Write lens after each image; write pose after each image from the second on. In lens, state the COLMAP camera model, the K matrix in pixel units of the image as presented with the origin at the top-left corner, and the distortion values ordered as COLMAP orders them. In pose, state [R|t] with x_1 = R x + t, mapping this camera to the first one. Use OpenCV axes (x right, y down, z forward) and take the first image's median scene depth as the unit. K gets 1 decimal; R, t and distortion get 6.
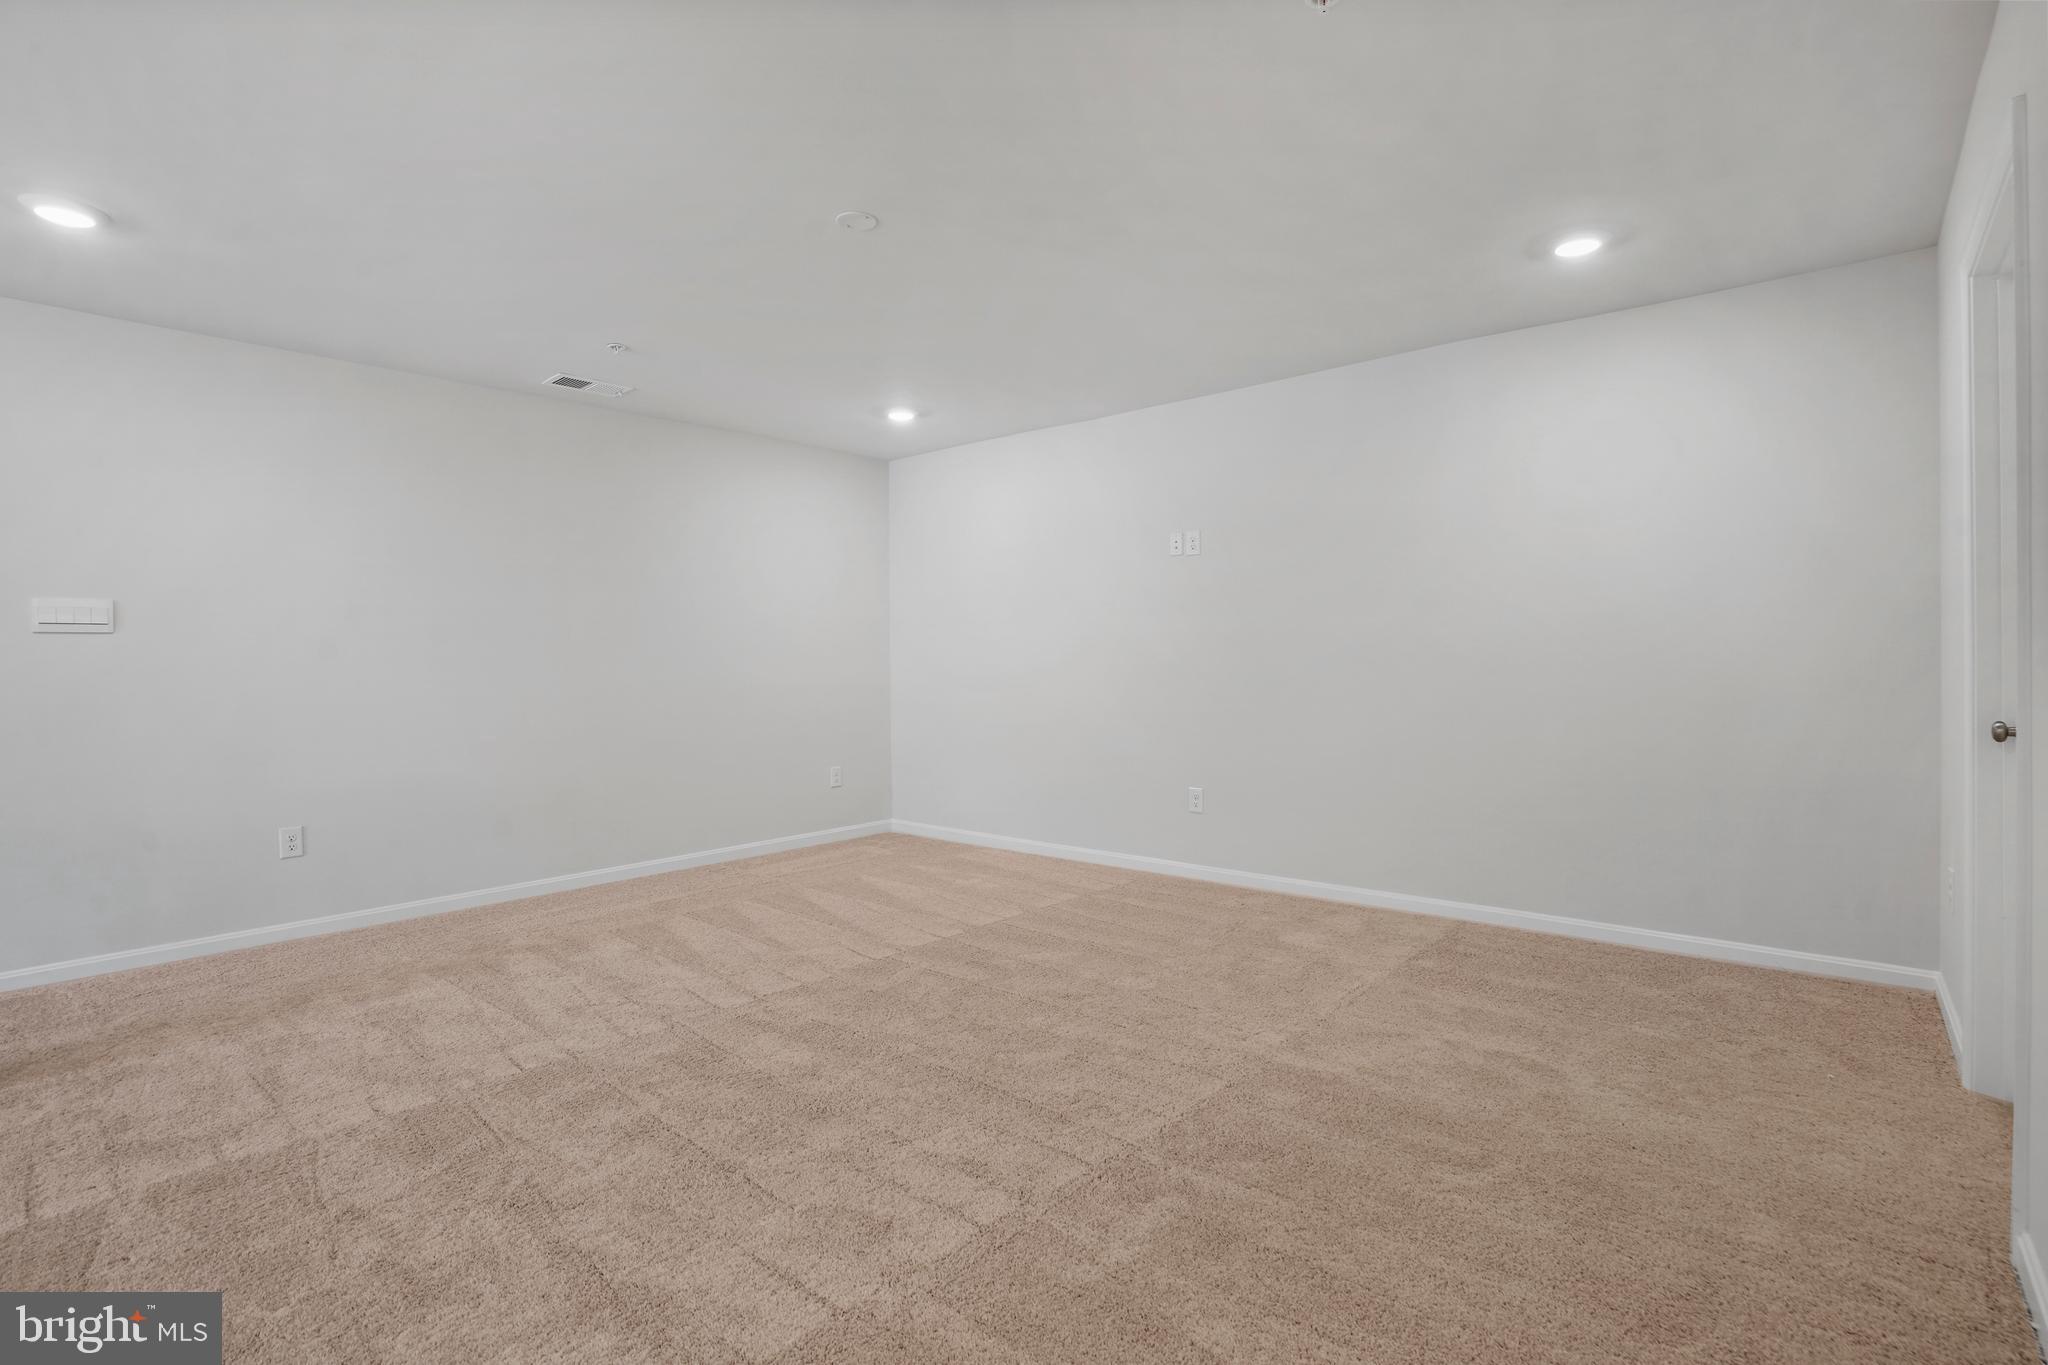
lens RADIAL K [[958.1, 0, 1013.5], [0, 958.1, 679.4], [0, 0, 1]] dist [-0.054797, 0.018115]
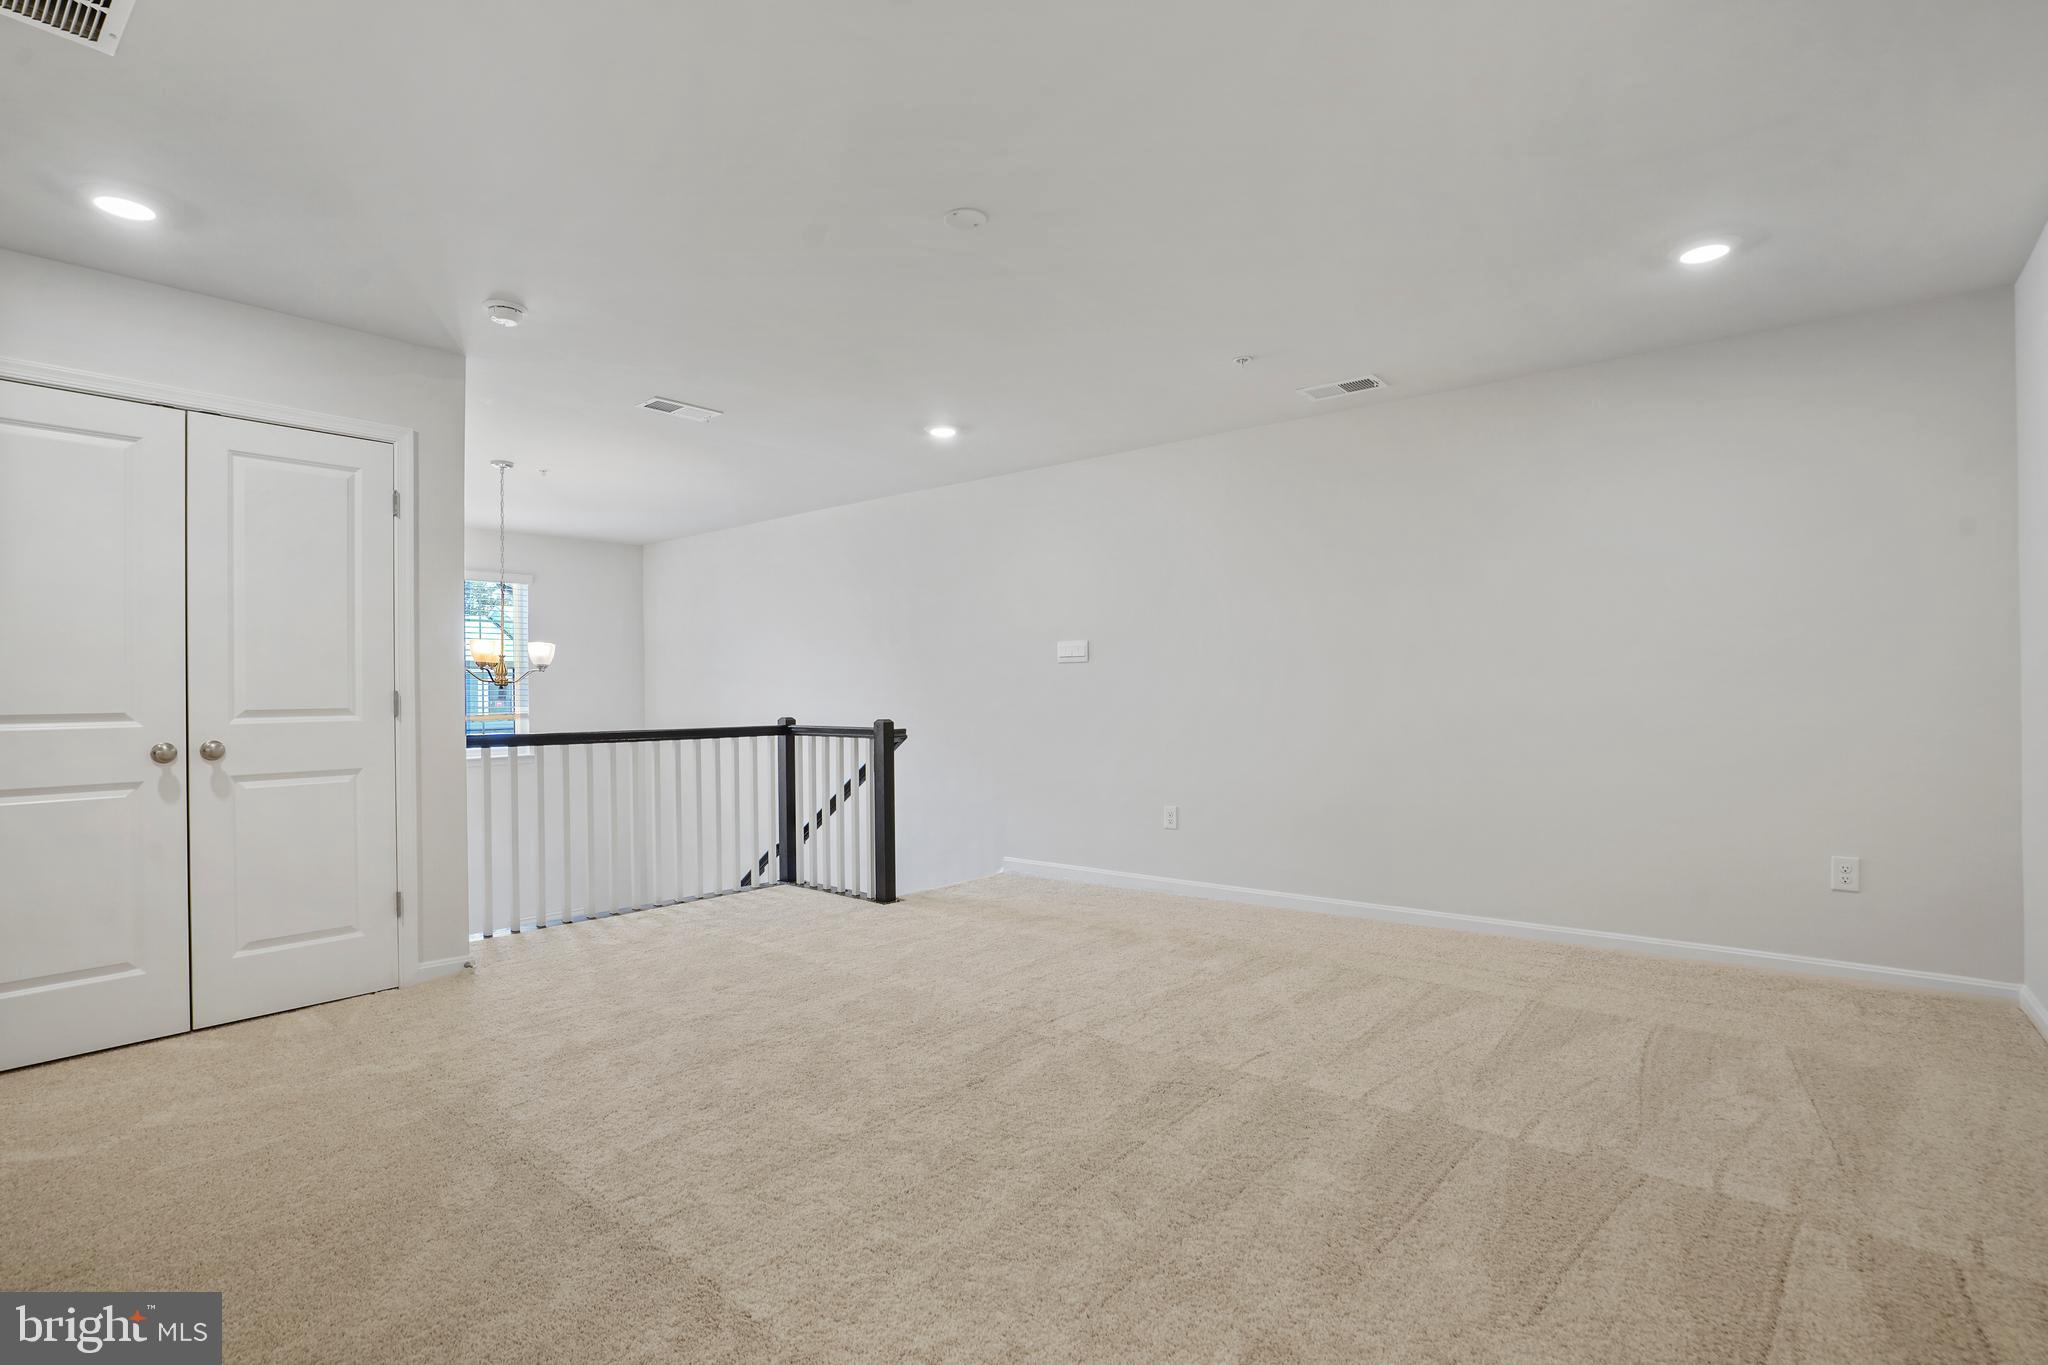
lens RADIAL K [[984.0, 0, 1031.1], [0, 984.0, 682.3], [0, 0, 1]] dist [-0.045639, 0.015095]
pose [[0.021517, 0.002653, -0.999765, 0.684434], [-0.008793, 0.999958, 0.002465, -0.019666], [0.999730, 0.008738, 0.021539, 0.875380]]
